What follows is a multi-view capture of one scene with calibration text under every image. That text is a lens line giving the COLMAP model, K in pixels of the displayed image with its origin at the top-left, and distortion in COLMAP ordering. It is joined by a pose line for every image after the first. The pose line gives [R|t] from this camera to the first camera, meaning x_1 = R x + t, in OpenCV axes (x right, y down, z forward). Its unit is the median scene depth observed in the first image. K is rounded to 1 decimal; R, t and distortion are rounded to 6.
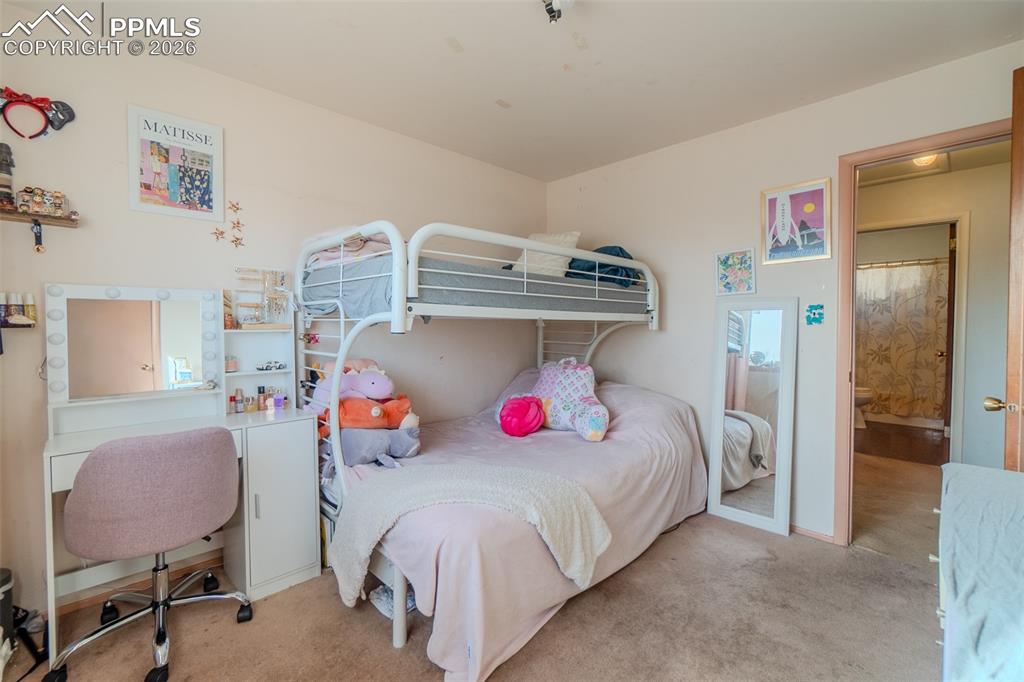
lens RADIAL K [[438.4, 0, 500.3], [0, 438.4, 337.9], [0, 0, 1]] dist [-0.001198, 0.000041]
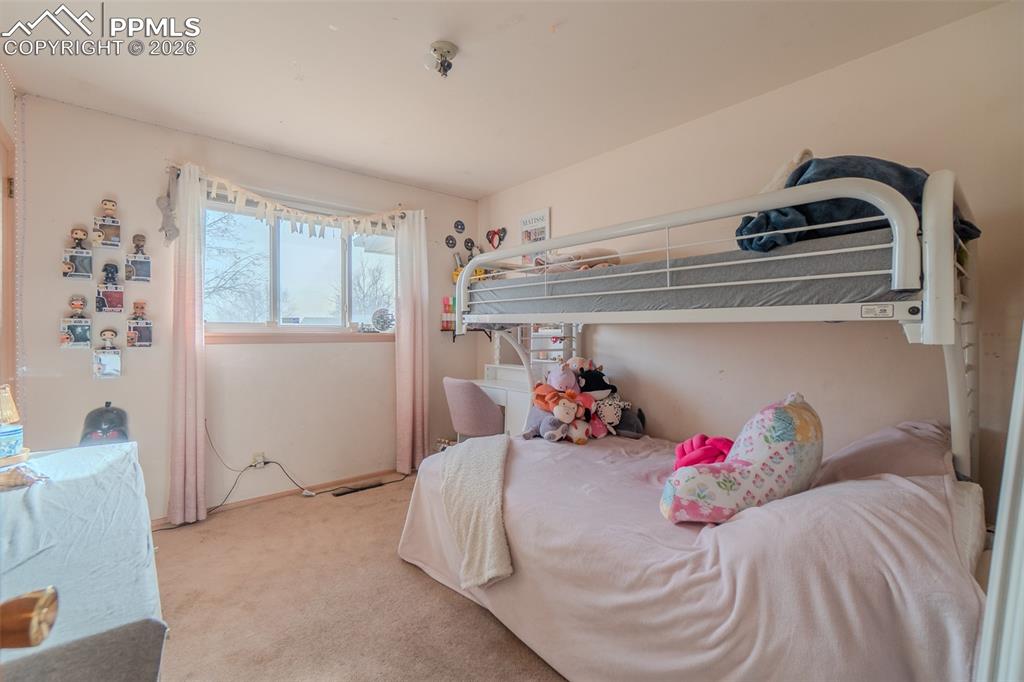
lens RADIAL K [[438.4, 0, 500.3], [0, 438.4, 337.9], [0, 0, 1]] dist [-0.001198, 0.000041]
pose [[-0.059044, 0.019375, -0.998067, 1.362027], [-0.032768, 0.999235, 0.021337, -0.039747], [0.997717, 0.033964, -0.058364, 1.287762]]
